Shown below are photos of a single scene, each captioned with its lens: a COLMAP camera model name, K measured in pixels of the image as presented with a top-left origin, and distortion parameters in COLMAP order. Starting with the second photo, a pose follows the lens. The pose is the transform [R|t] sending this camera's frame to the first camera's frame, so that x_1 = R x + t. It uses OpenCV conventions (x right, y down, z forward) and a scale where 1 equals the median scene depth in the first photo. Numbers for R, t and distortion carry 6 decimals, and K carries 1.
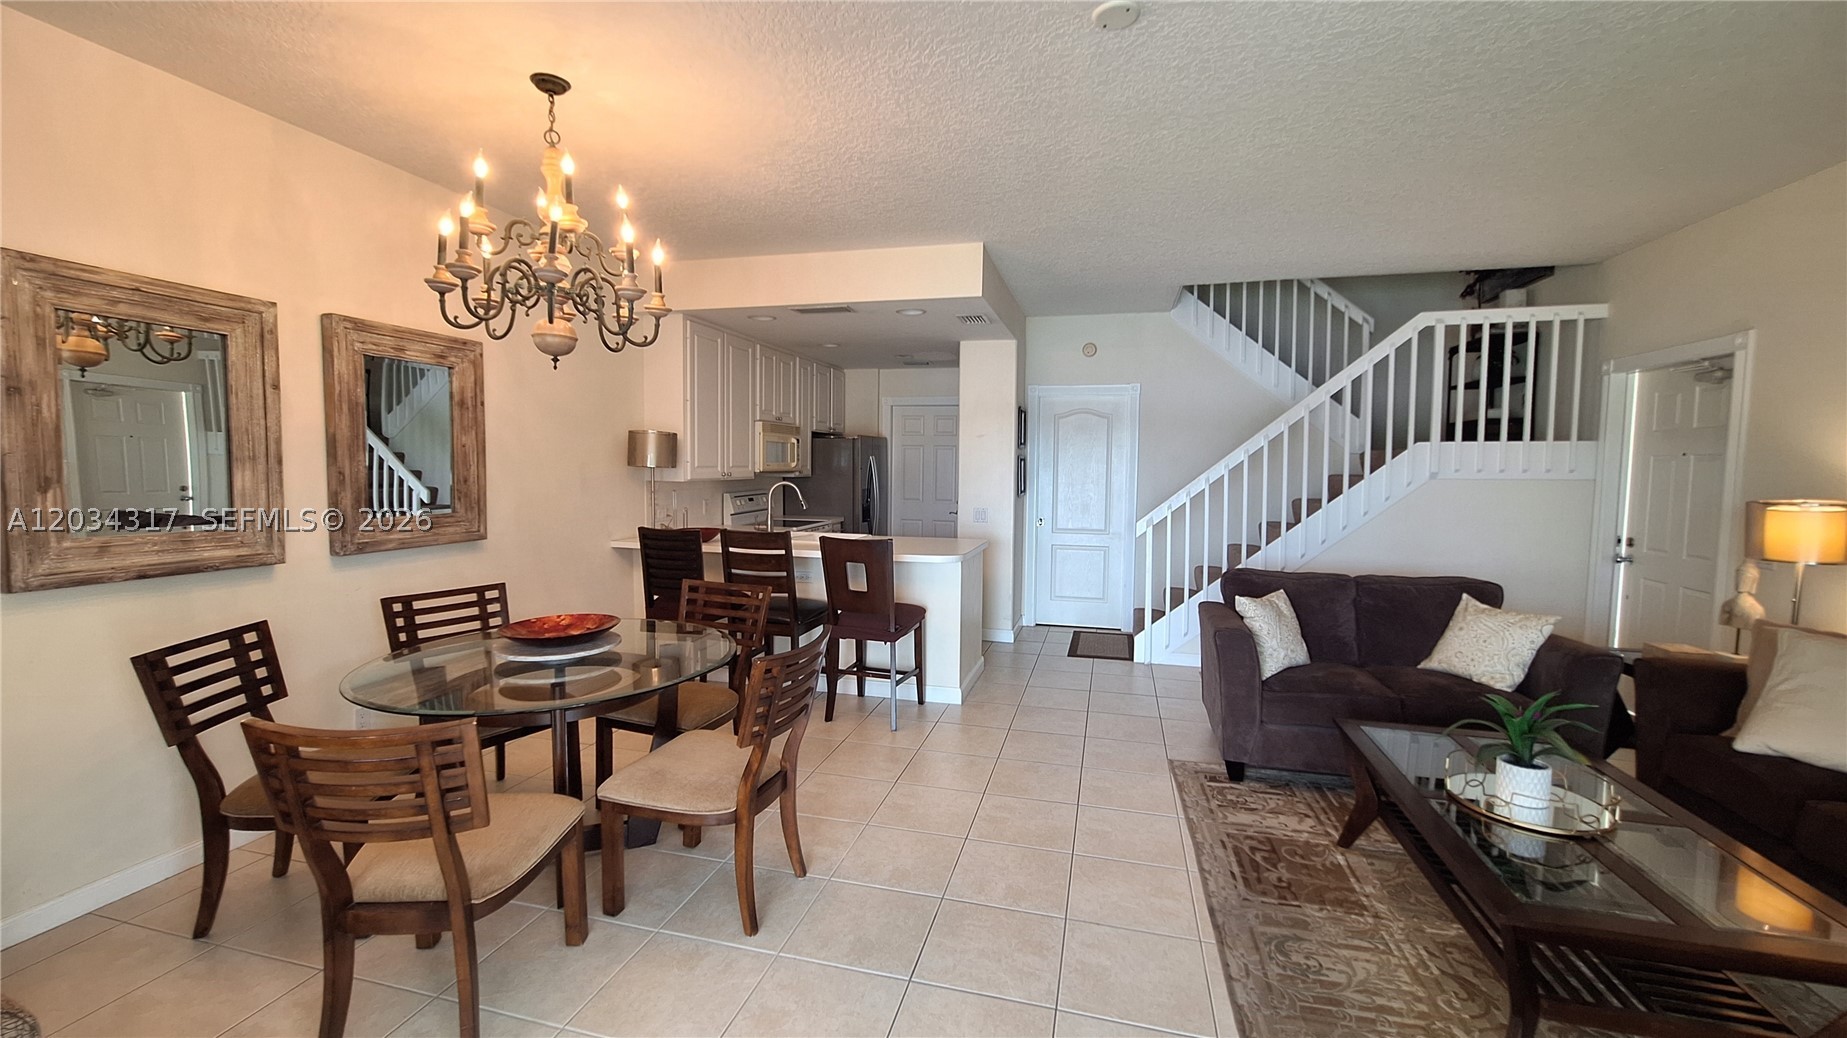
lens RADIAL K [[724.6, 0, 917.0], [0, 724.6, 519.2], [0, 0, 1]] dist [-0.002277, 0.000780]
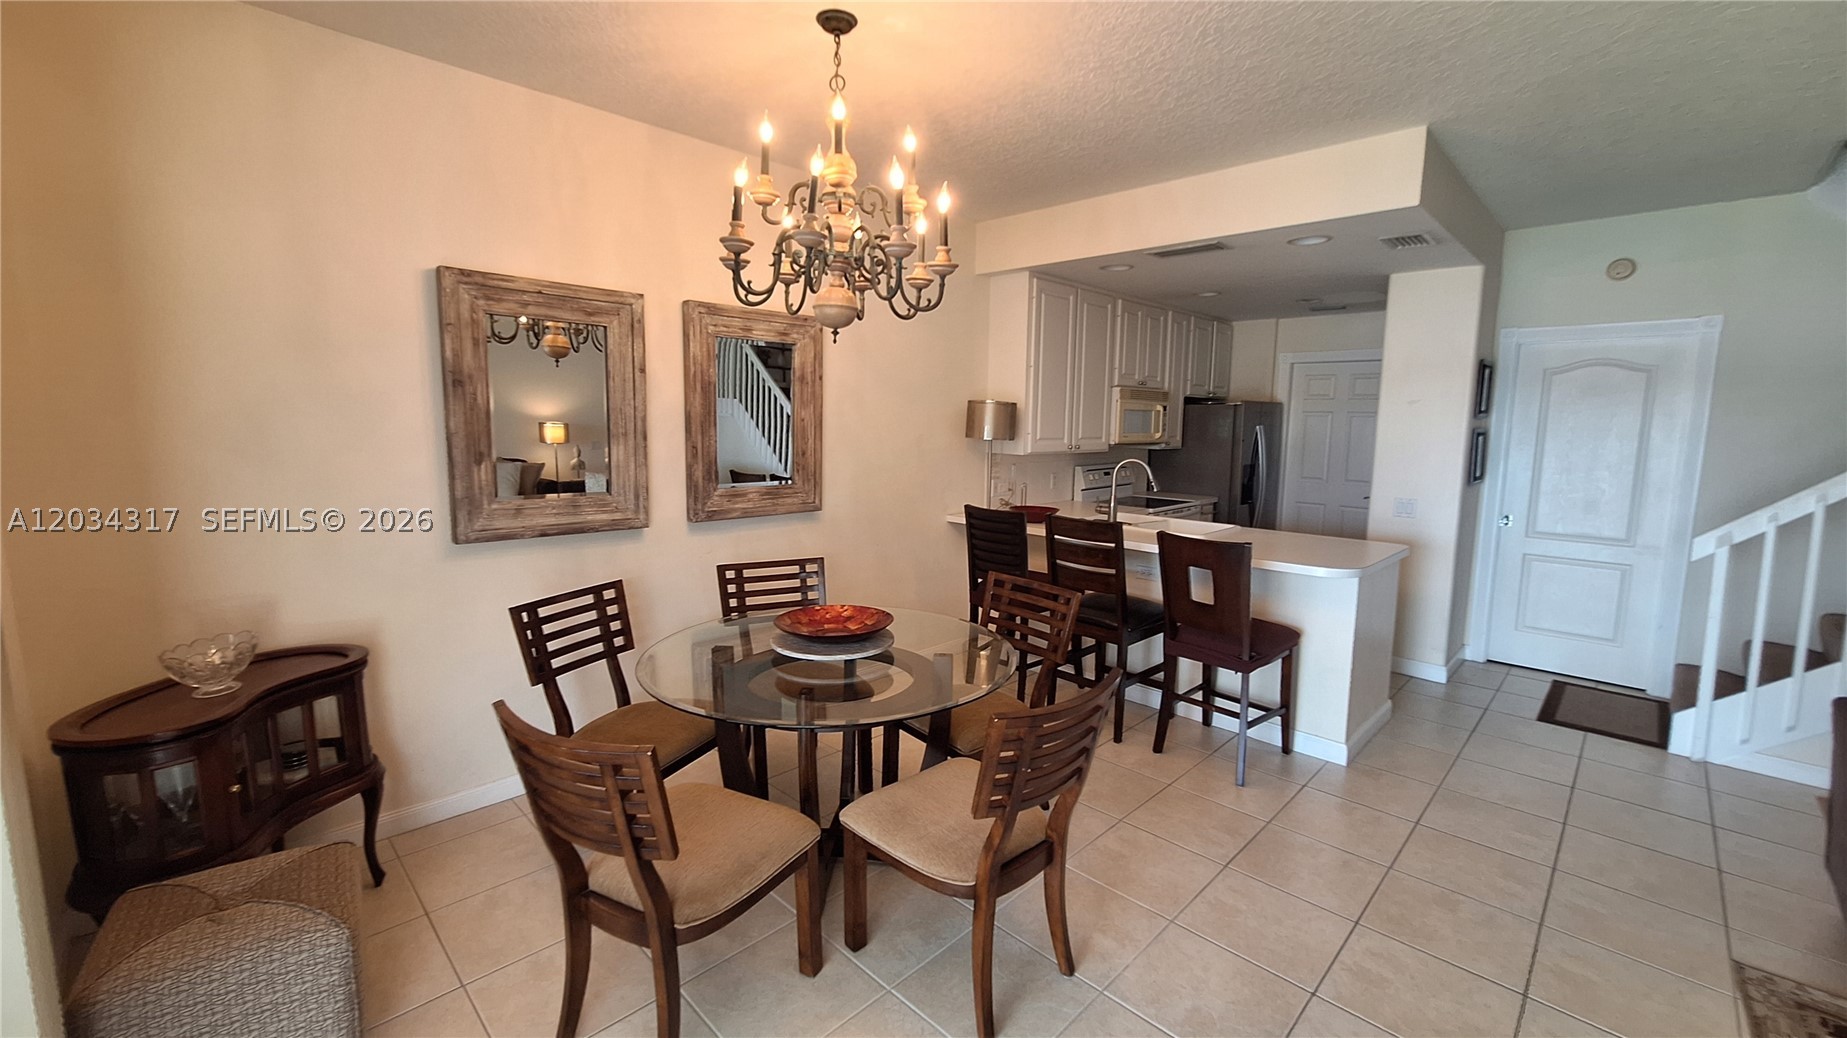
lens RADIAL K [[724.6, 0, 931.2], [0, 724.6, 506.9], [0, 0, 1]] dist [-0.002277, 0.000780]
pose [[0.868547, 0.062690, -0.491626, 0.054831], [-0.044035, 0.997806, 0.049440, -0.039902], [0.493647, -0.021292, 0.869402, 0.201295]]
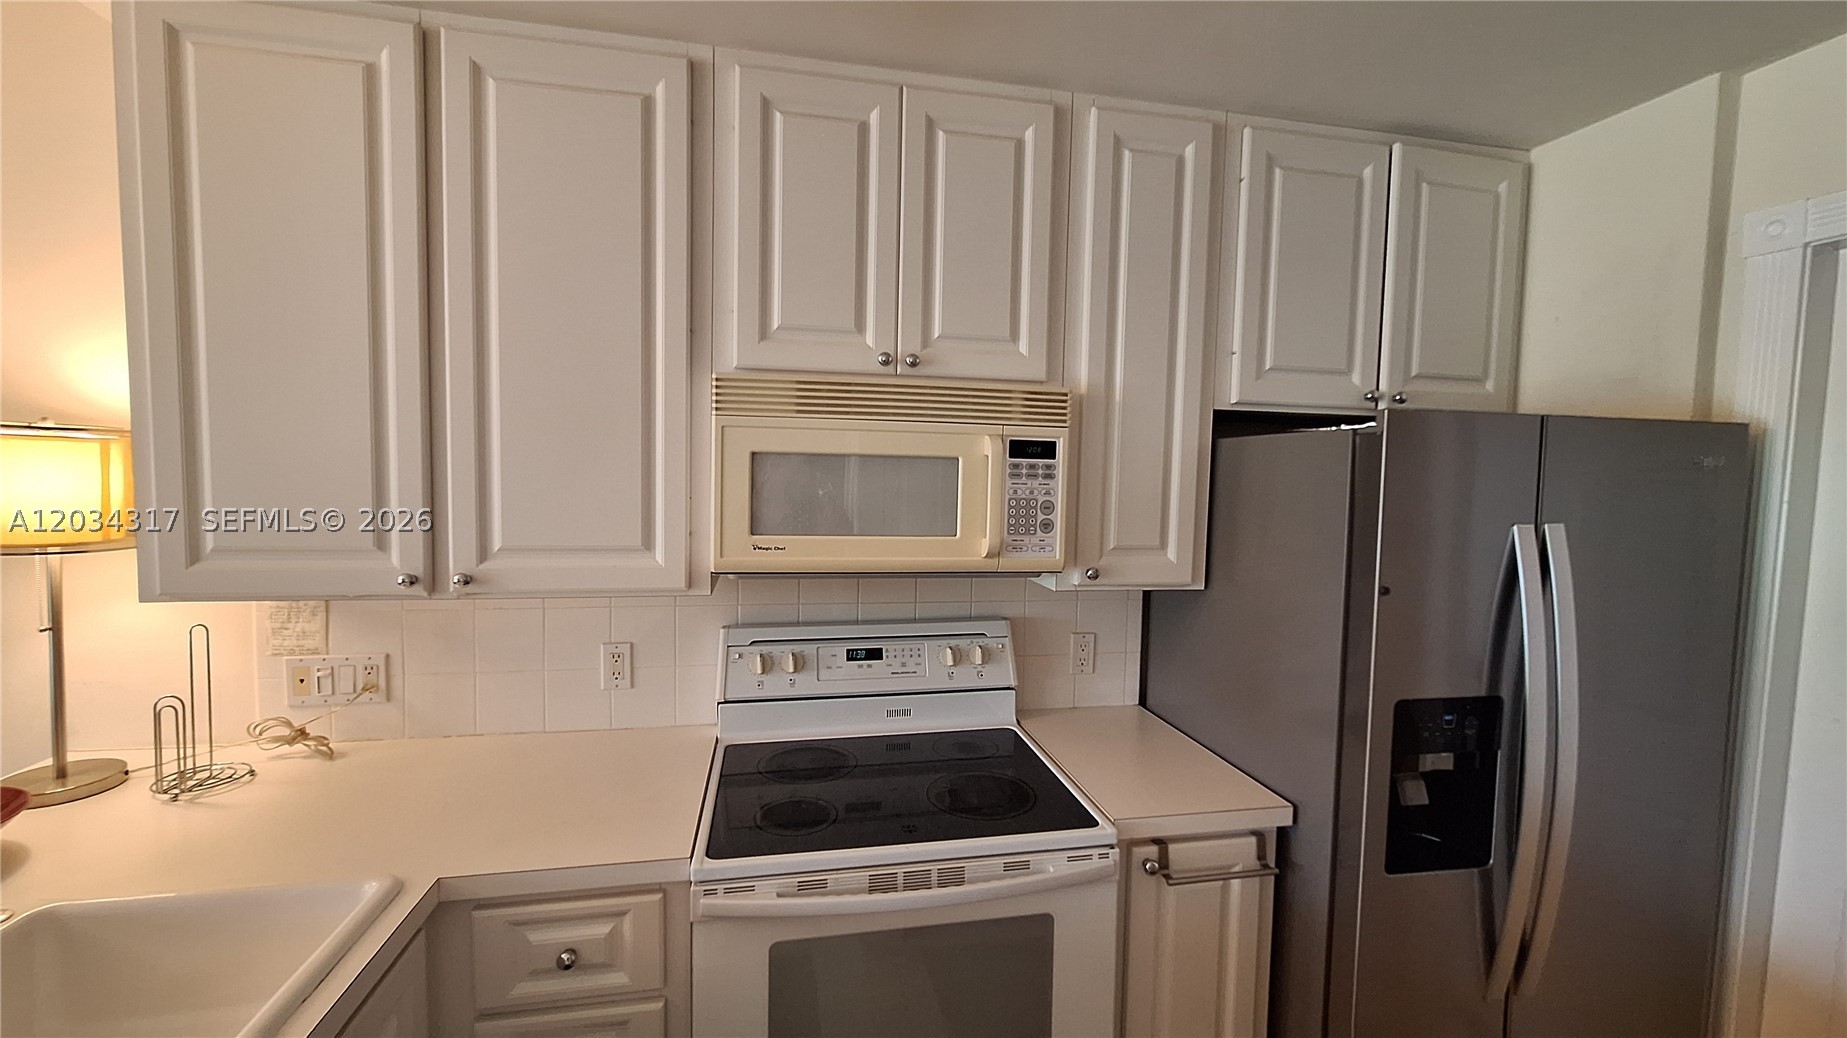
lens RADIAL K [[724.6, 0, 924.4], [0, 724.6, 515.5], [0, 0, 1]] dist [-0.002277, 0.000780]
pose [[0.446127, 0.059246, -0.893007, 0.069884], [-0.082204, 0.996301, 0.025032, -0.177146], [0.891187, 0.062241, 0.449347, 1.705839]]
